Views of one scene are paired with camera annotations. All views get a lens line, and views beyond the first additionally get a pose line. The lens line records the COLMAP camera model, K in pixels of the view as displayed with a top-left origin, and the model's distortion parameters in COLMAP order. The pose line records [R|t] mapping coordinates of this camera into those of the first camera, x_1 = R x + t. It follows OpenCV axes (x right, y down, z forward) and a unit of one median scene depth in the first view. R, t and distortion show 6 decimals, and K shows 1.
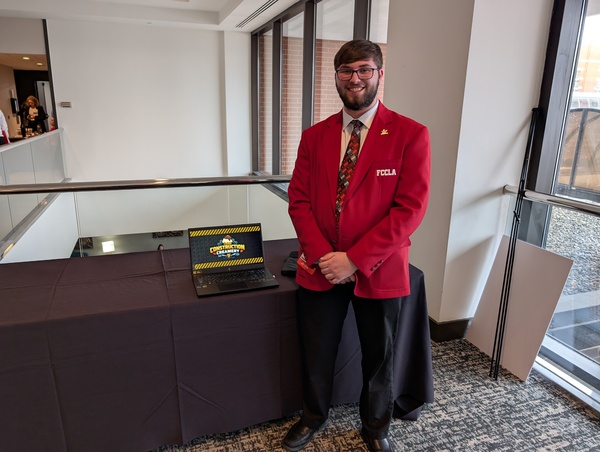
lens RADIAL K [[449.3, 0, 300.0], [0, 449.3, 226.0], [0, 0, 1]] dist [-0.004905, -0.008007]
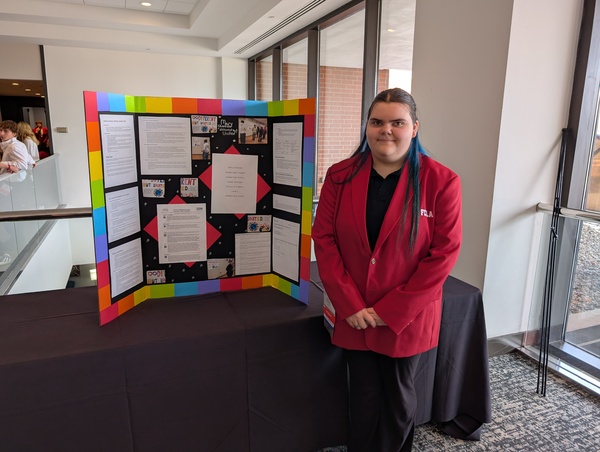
lens RADIAL K [[449.3, 0, 300.0], [0, 449.3, 226.0], [0, 0, 1]] dist [-0.004905, -0.008007]
pose [[0.998607, -0.015861, 0.050321, -0.144300], [0.018529, 0.998422, -0.053006, 0.006051], [-0.049401, 0.053864, 0.997326, 0.007132]]
